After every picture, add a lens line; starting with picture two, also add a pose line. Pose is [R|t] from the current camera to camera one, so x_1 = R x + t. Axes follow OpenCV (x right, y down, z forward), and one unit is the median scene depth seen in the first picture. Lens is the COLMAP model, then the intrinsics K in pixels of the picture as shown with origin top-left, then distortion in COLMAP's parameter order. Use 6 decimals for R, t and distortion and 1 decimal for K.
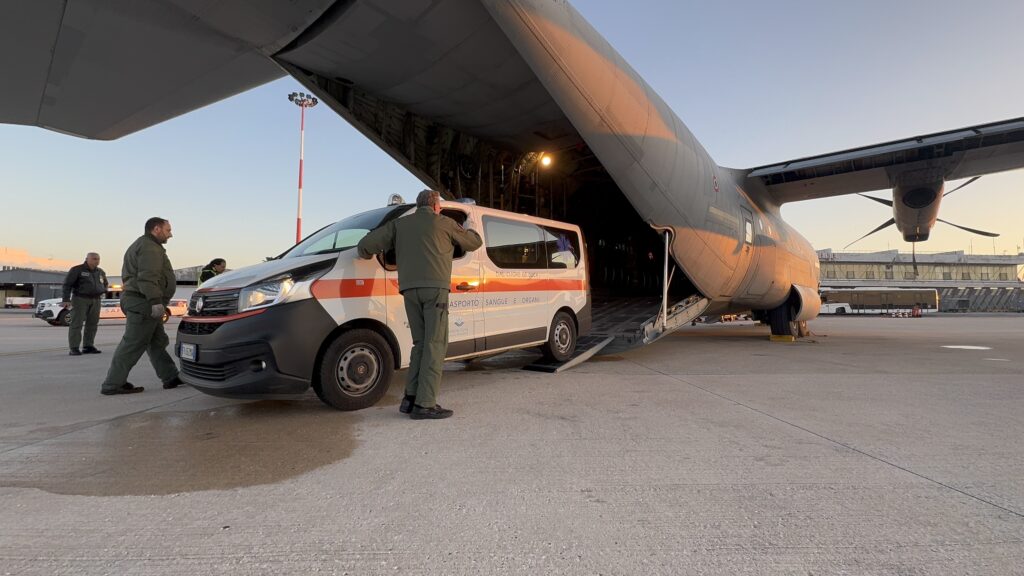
lens RADIAL K [[449.1, 0, 512.0], [0, 449.1, 288.0], [0, 0, 1]] dist [-0.002470, -0.000965]
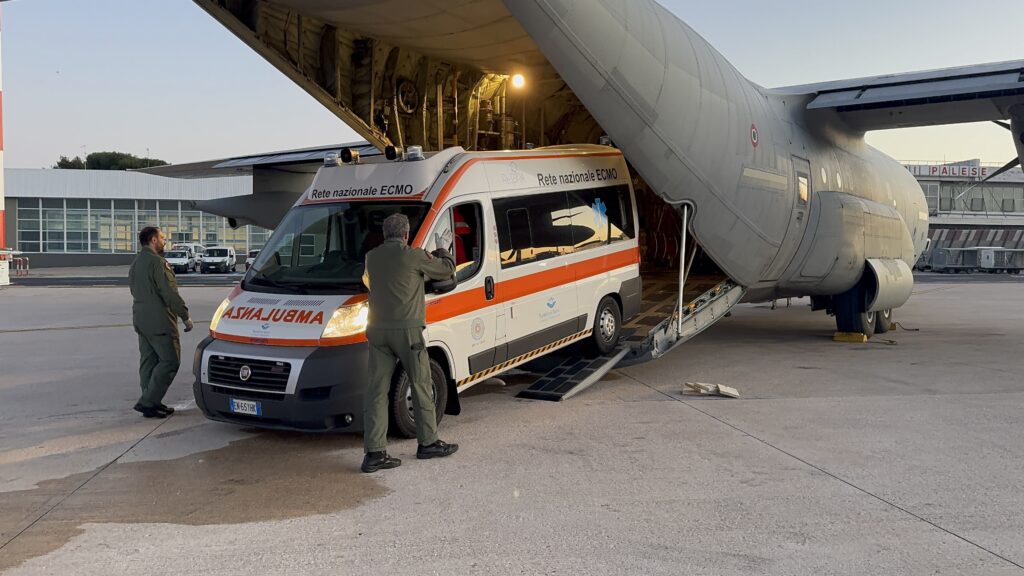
lens RADIAL K [[851.2, 0, 517.0], [0, 851.2, 268.0], [0, 0, 1]] dist [0.118137, -0.159456]
pose [[0.992320, 0.004879, 0.123605, -0.101045], [-0.012521, 0.998051, 0.061132, -0.097438], [-0.123066, -0.062210, 0.990447, -0.352432]]
